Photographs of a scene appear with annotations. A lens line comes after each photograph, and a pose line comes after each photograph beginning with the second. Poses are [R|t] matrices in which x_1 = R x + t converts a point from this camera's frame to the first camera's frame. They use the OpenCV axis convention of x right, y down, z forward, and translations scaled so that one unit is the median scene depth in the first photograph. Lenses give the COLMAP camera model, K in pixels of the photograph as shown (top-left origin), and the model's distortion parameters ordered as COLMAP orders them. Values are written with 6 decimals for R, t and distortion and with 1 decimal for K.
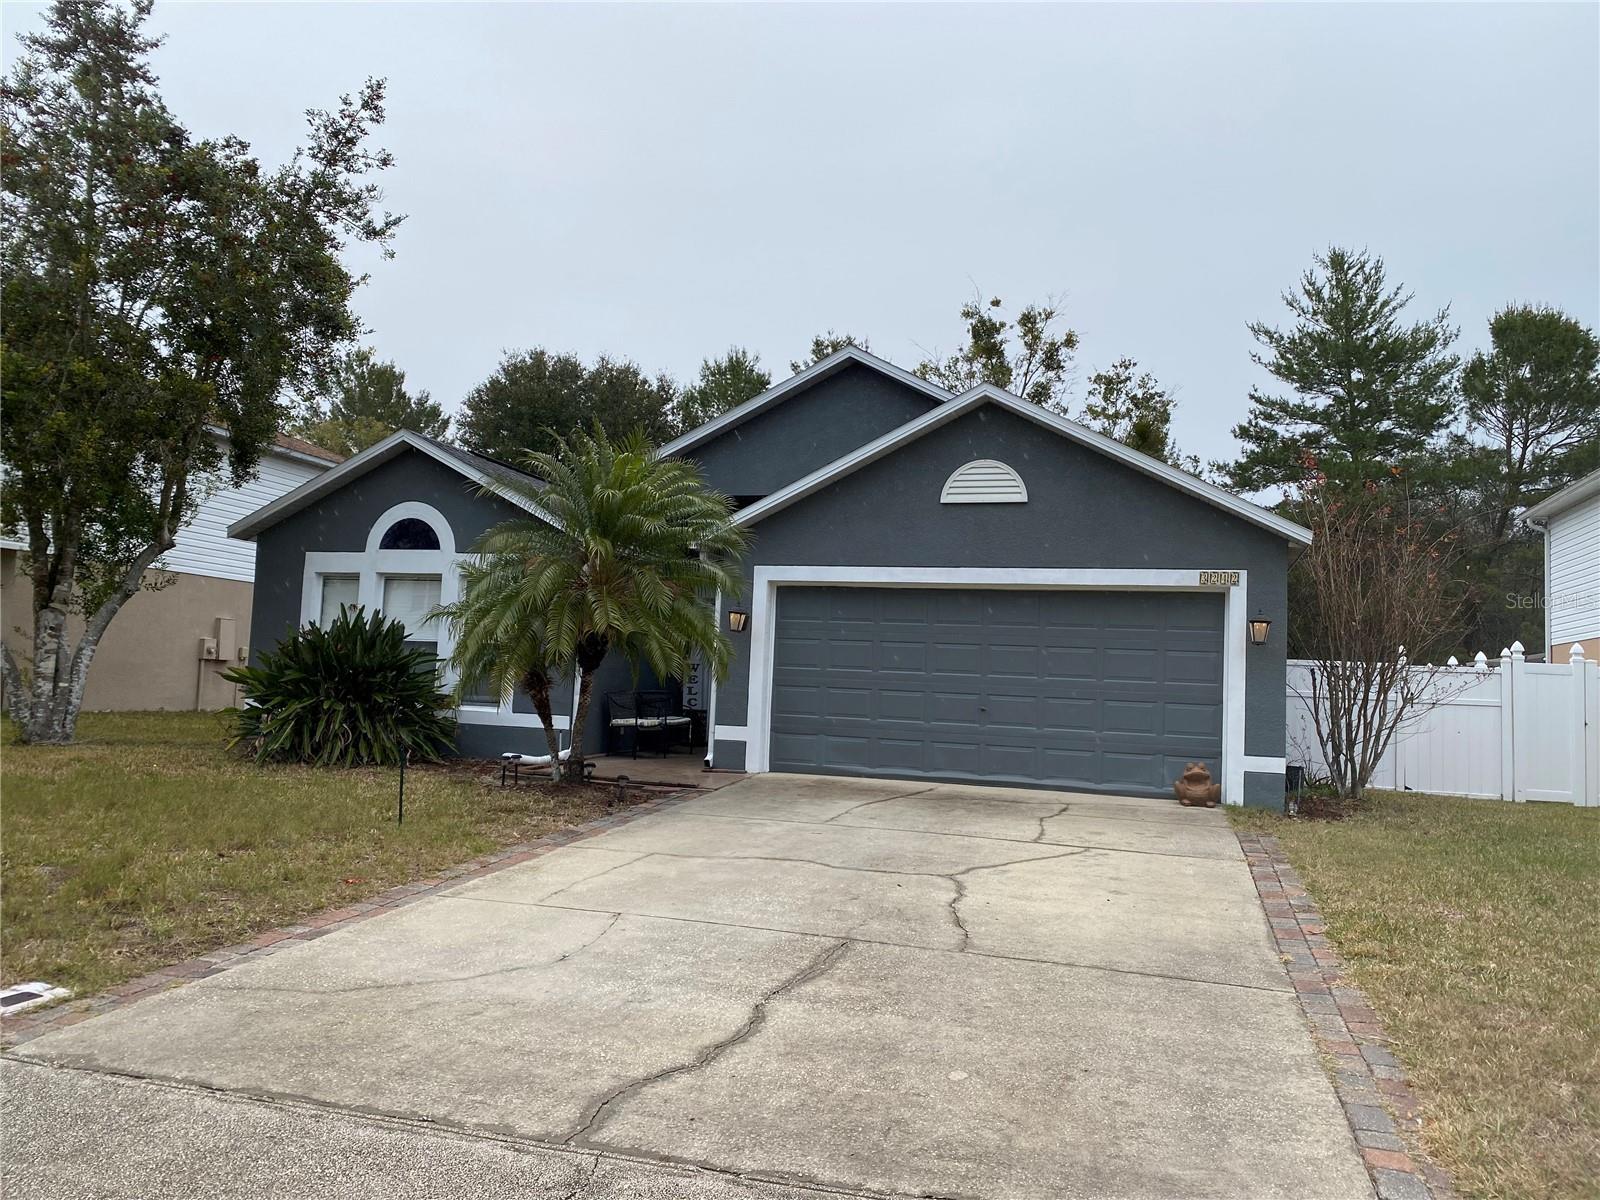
lens RADIAL K [[1233.2, 0, 800.7], [0, 1233.2, 581.2], [0, 0, 1]] dist [0.017921, -0.001201]
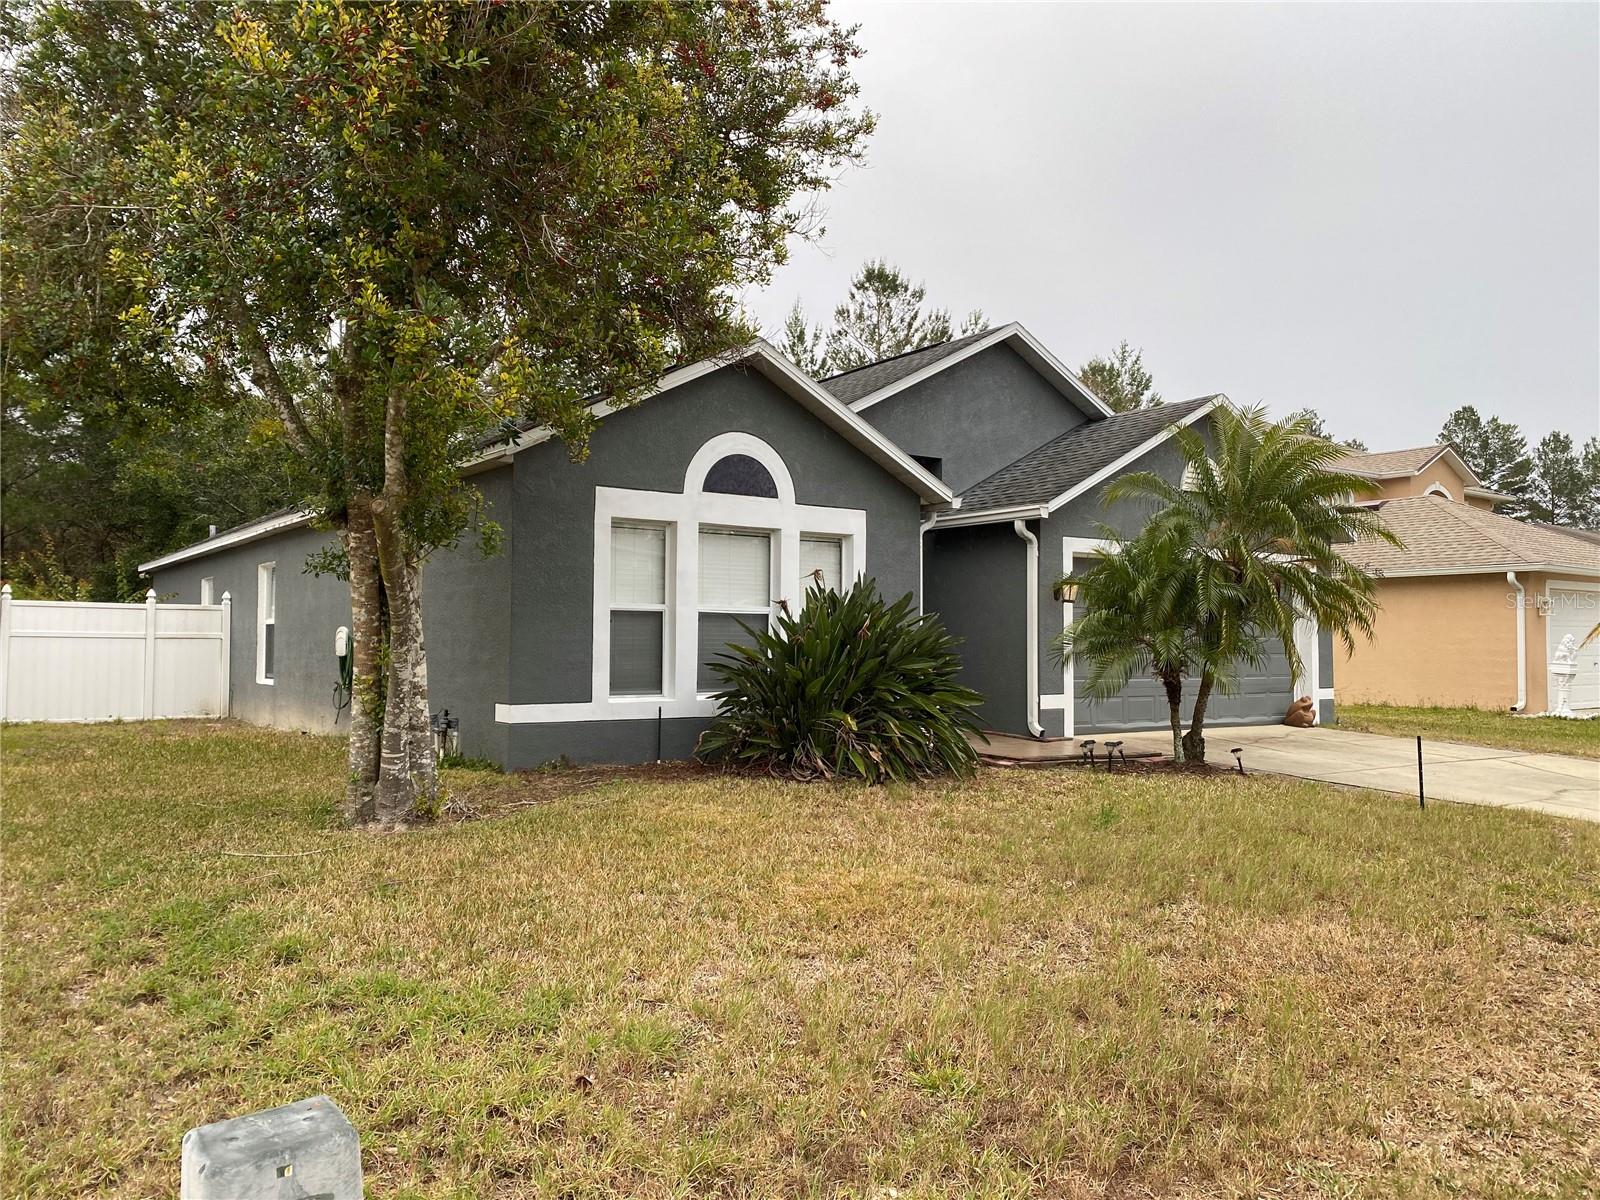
lens RADIAL K [[1239.2, 0, 800.0], [0, 1239.2, 600.0], [0, 0, 1]] dist [0.022902, -0.005757]
pose [[0.616043, -0.006278, 0.787688, -0.952126], [-0.044780, 0.998072, 0.042978, 0.004896], [-0.786439, -0.061749, 0.614574, 0.520925]]
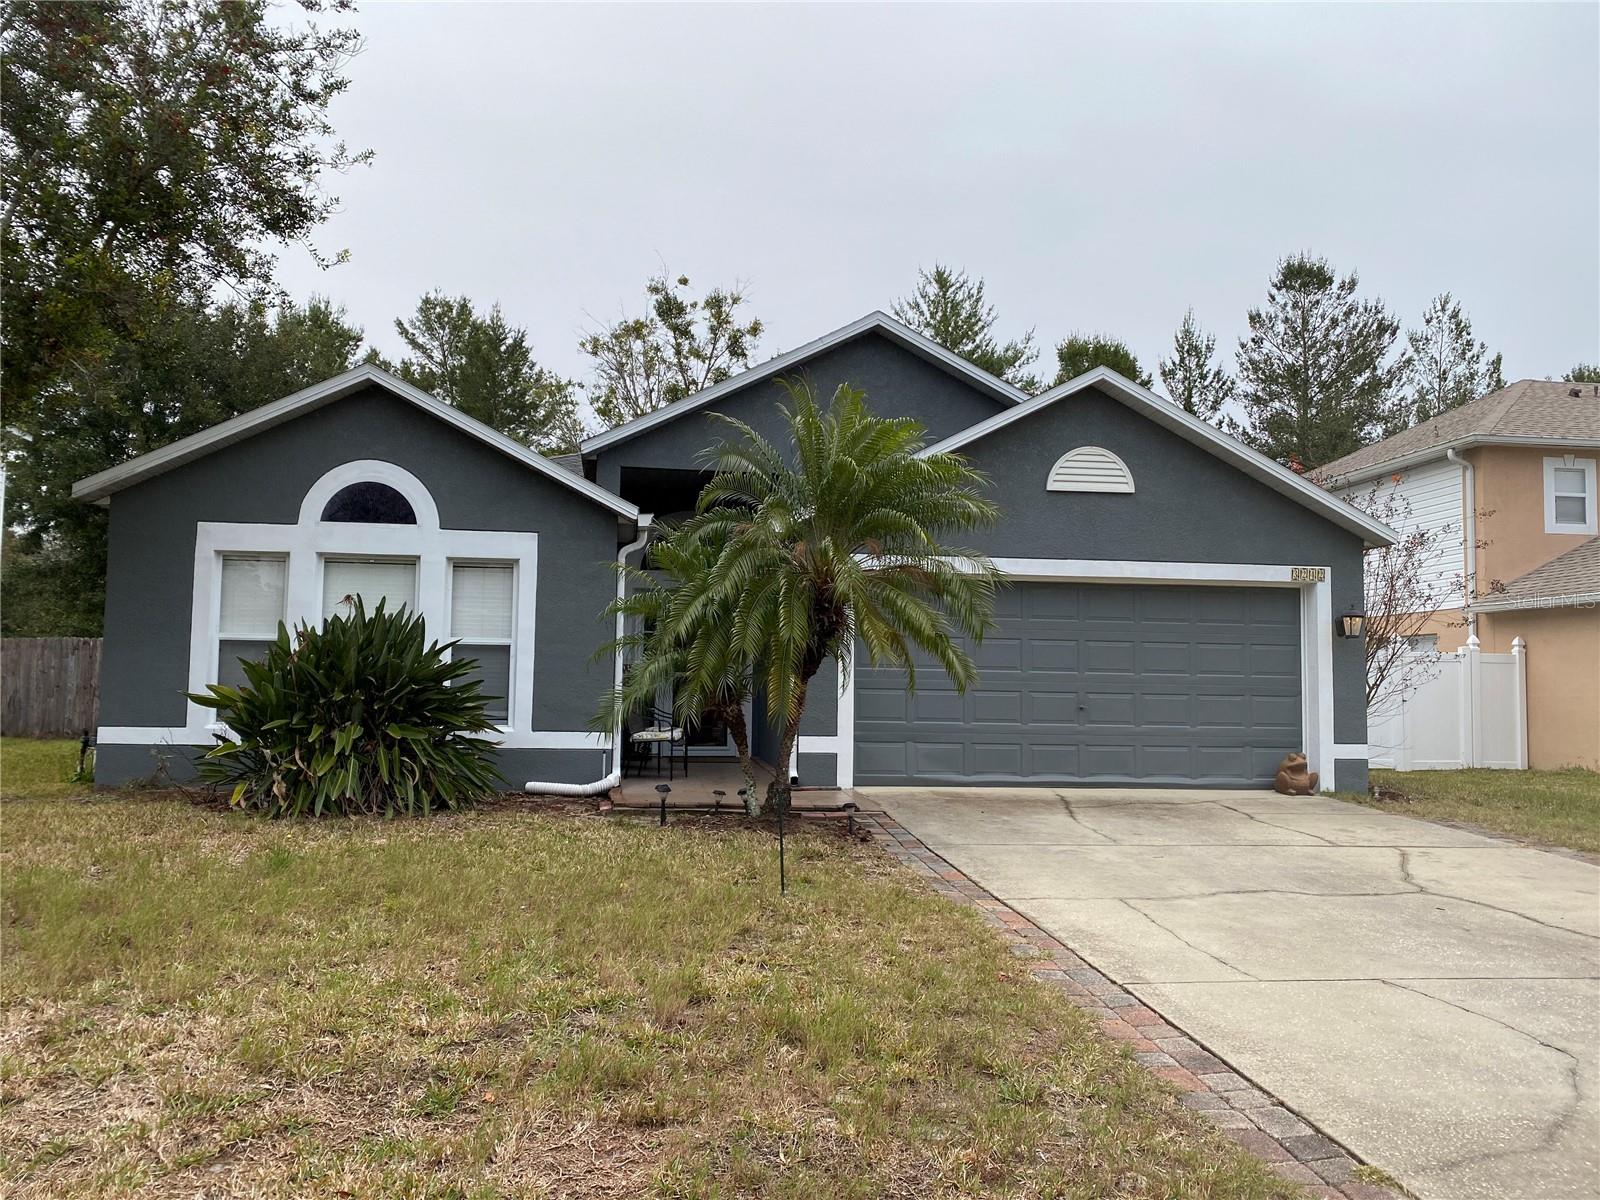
lens RADIAL K [[1239.2, 0, 800.0], [0, 1239.2, 600.0], [0, 0, 1]] dist [0.022902, -0.005757]
pose [[0.907836, 0.002877, 0.419315, -0.419086], [-0.012883, 0.999696, 0.021032, 0.002523], [-0.419127, -0.024495, 0.907597, 0.201931]]
